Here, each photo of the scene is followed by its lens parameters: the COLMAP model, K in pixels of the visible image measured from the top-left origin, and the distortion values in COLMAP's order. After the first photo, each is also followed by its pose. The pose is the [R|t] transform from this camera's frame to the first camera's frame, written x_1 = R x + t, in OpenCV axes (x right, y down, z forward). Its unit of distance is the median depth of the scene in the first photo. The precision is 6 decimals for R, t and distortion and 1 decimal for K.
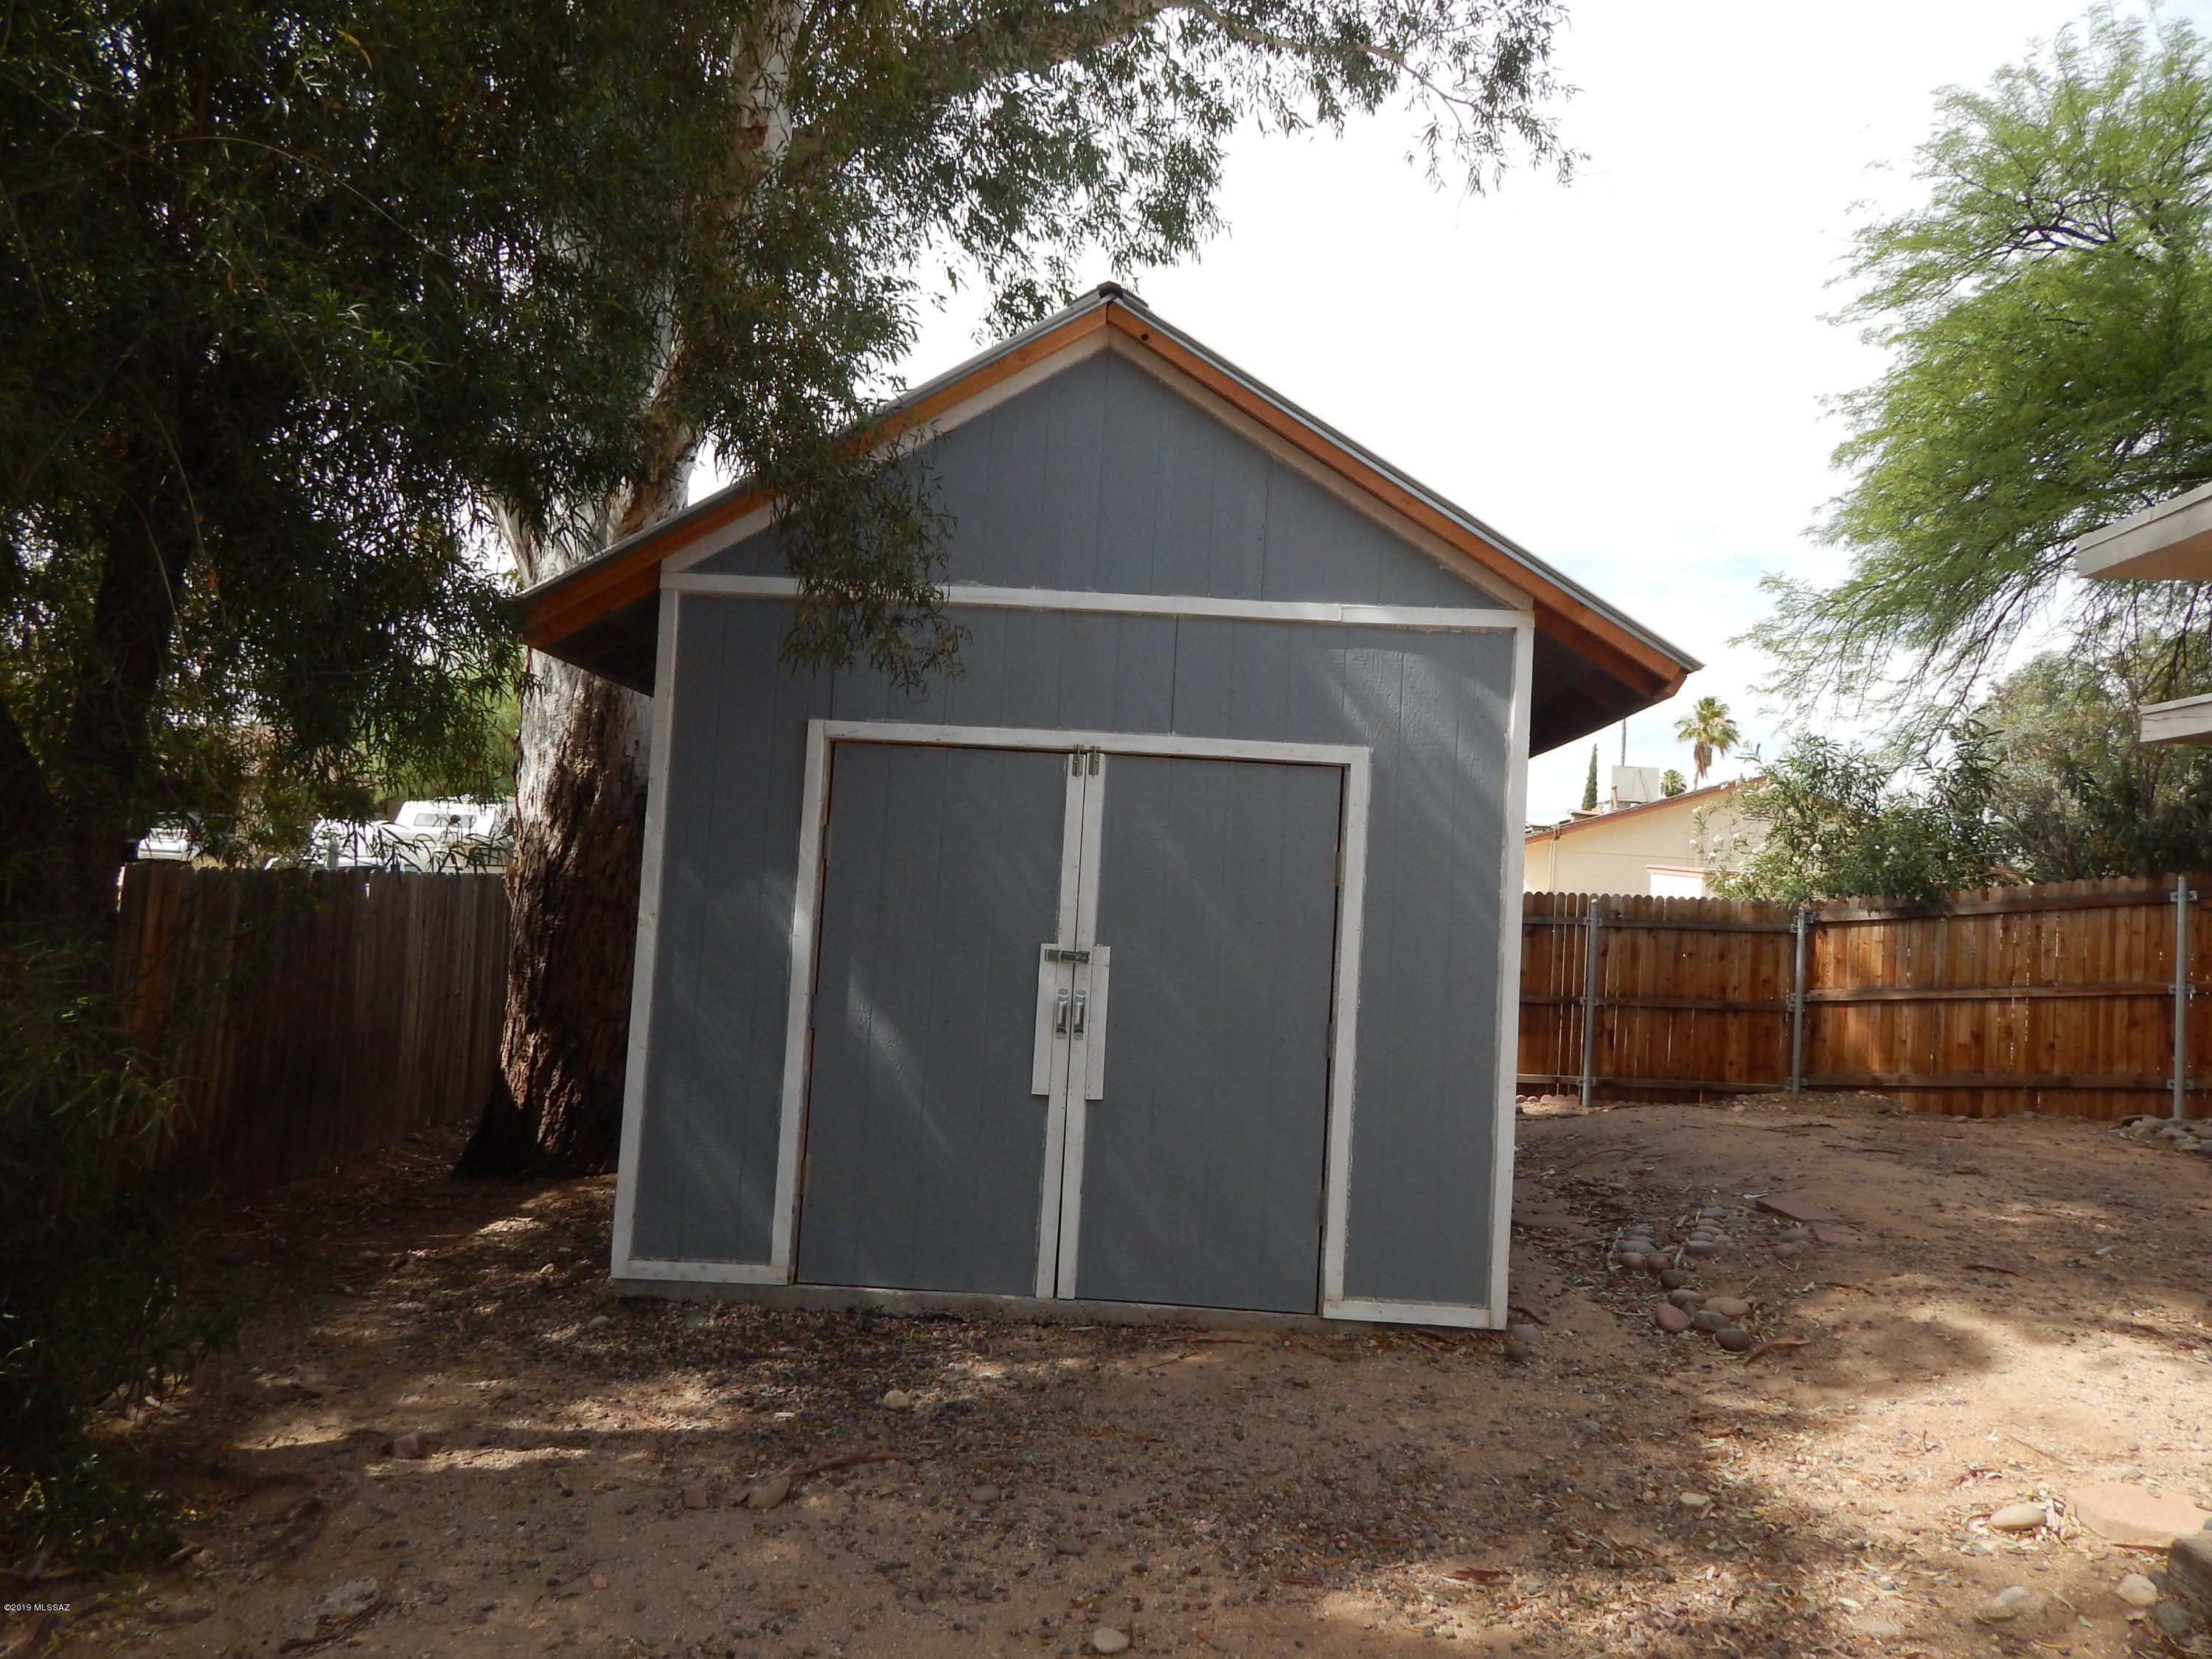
lens RADIAL K [[1468.2, 0, 1112.2], [0, 1468.2, 837.7], [0, 0, 1]] dist [0.014846, -0.011524]
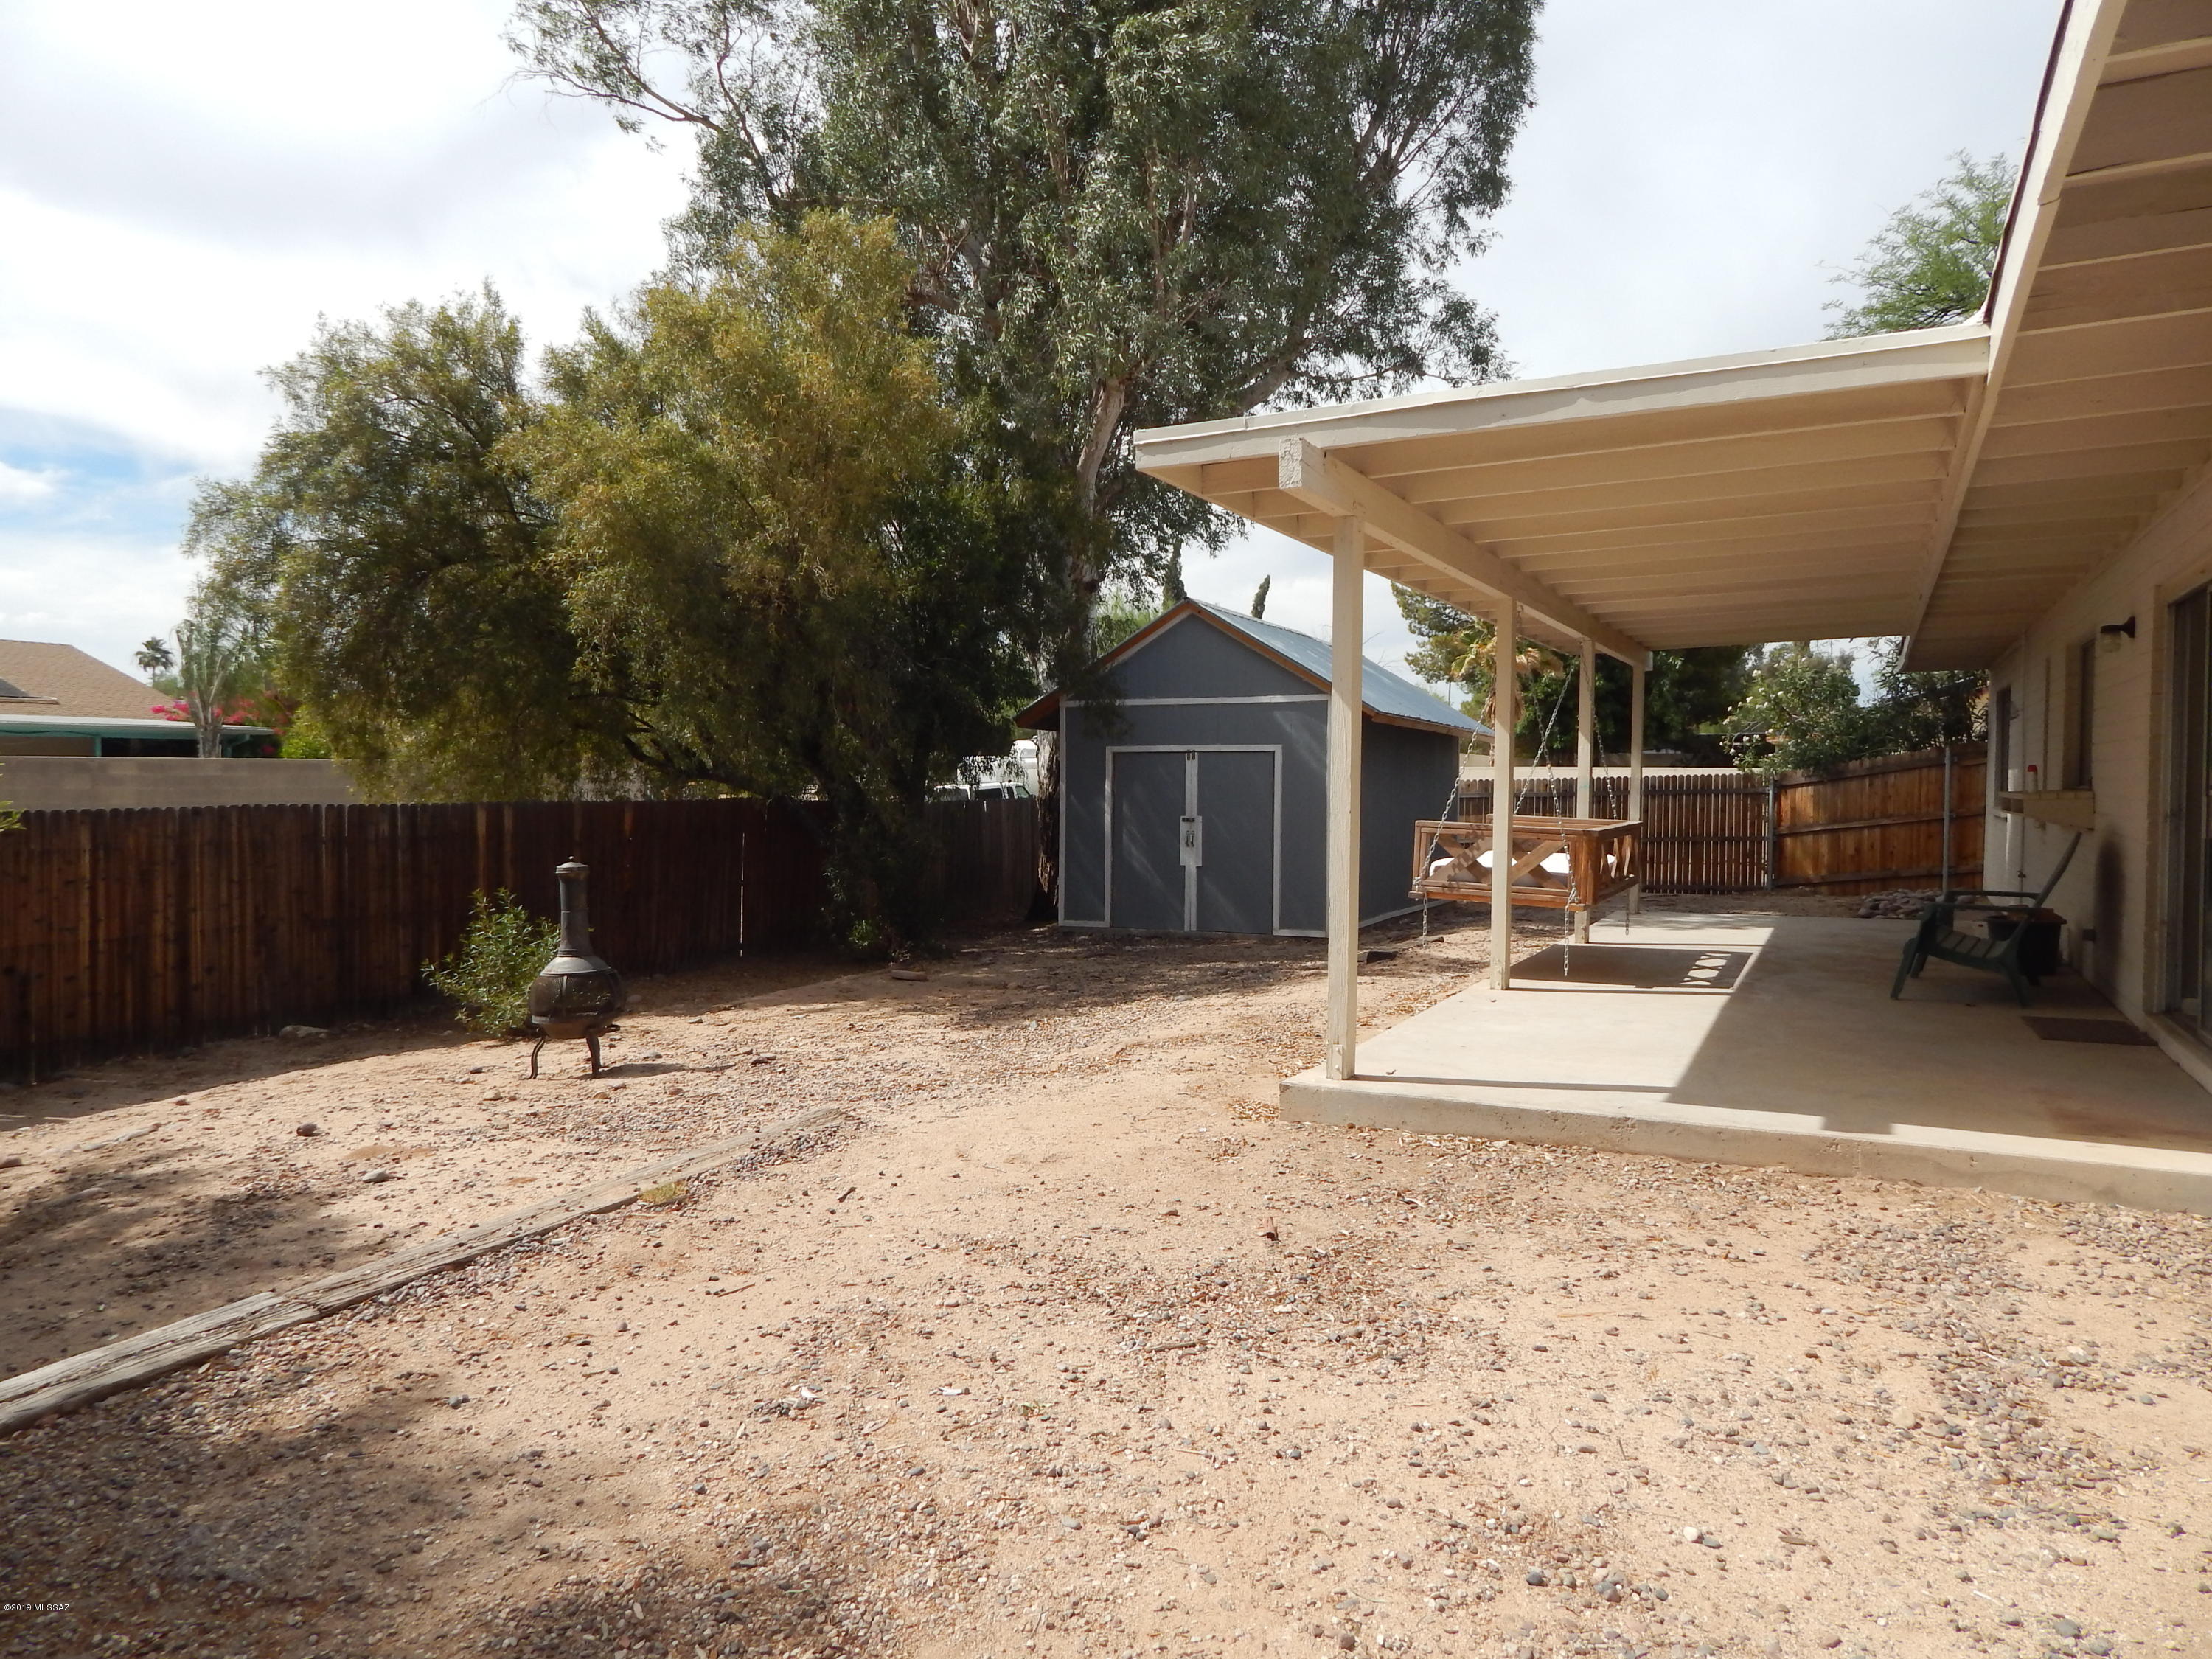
lens RADIAL K [[1468.2, 0, 1104.2], [0, 1468.2, 831.1], [0, 0, 1]] dist [0.014846, -0.011524]
pose [[0.920162, -0.042553, -0.389219, 0.469475], [0.067833, 0.996370, 0.051435, -0.030442], [0.385618, -0.073731, 0.919708, -0.882758]]
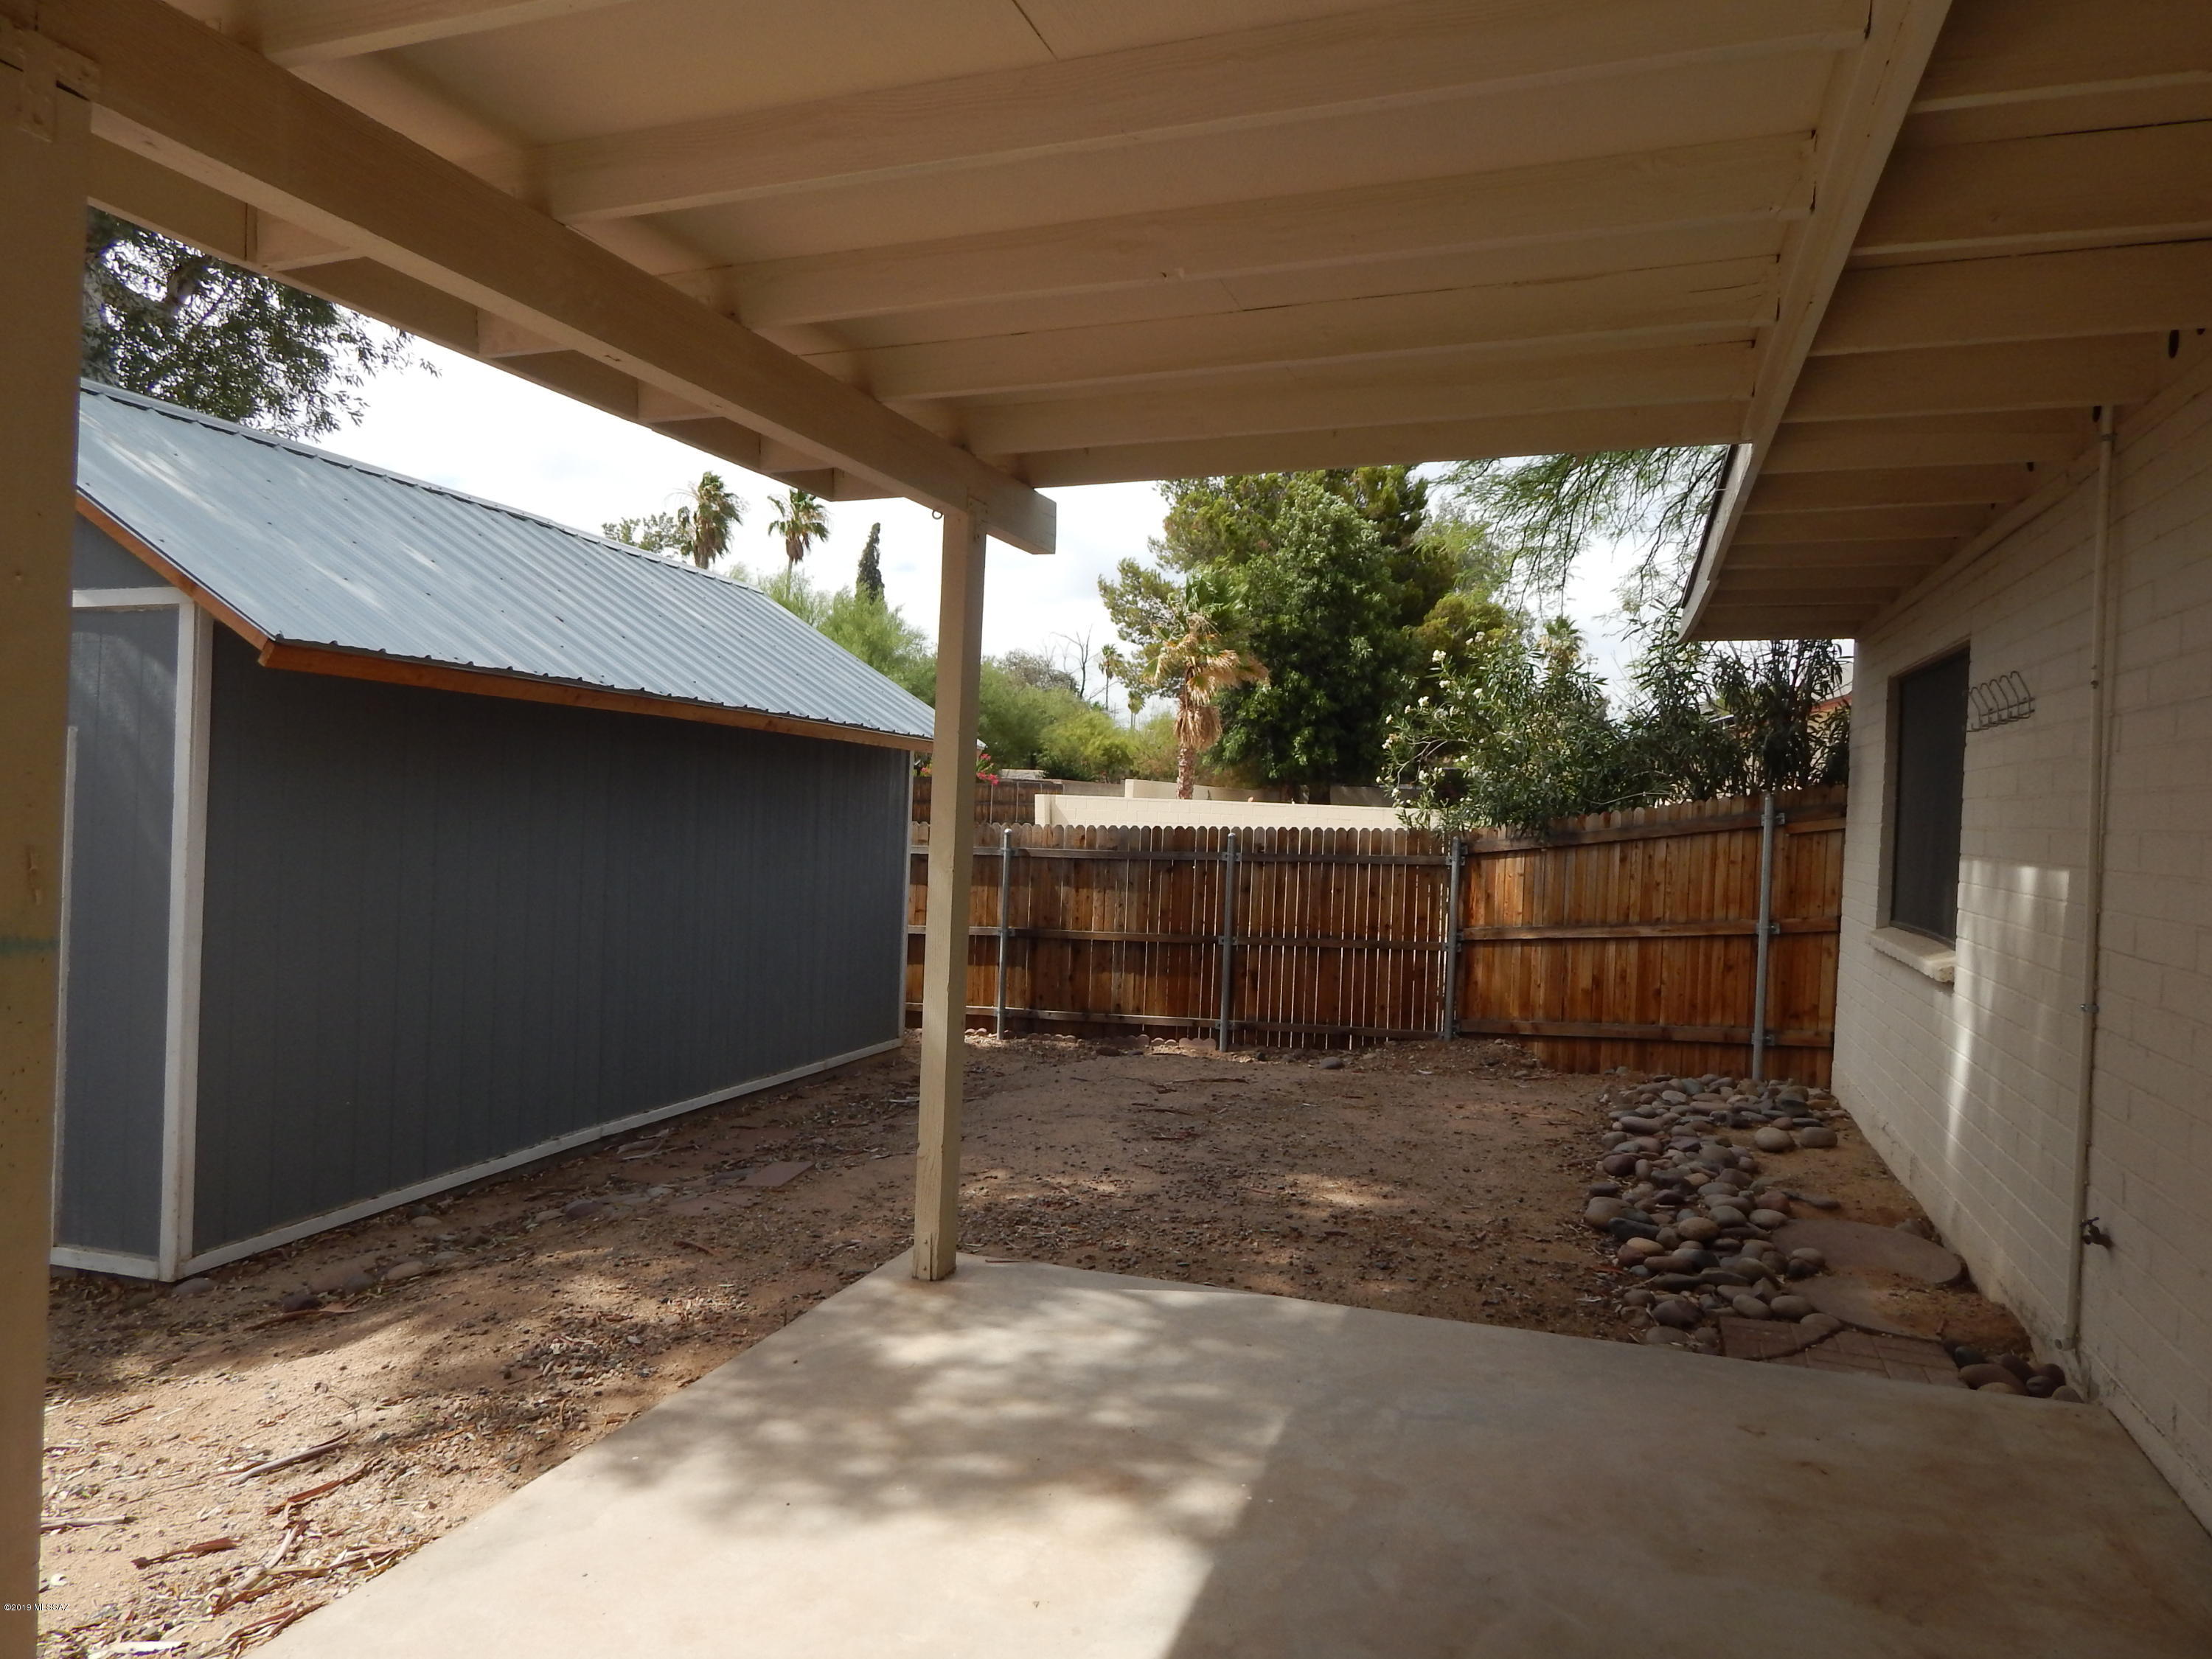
lens RADIAL K [[1468.2, 0, 1105.1], [0, 1468.2, 835.9], [0, 0, 1]] dist [0.014846, -0.011524]
pose [[0.966962, -0.020078, -0.254128, 0.546964], [0.033489, 0.998259, 0.048558, -0.005242], [0.252711, -0.055464, 0.965951, 0.079204]]
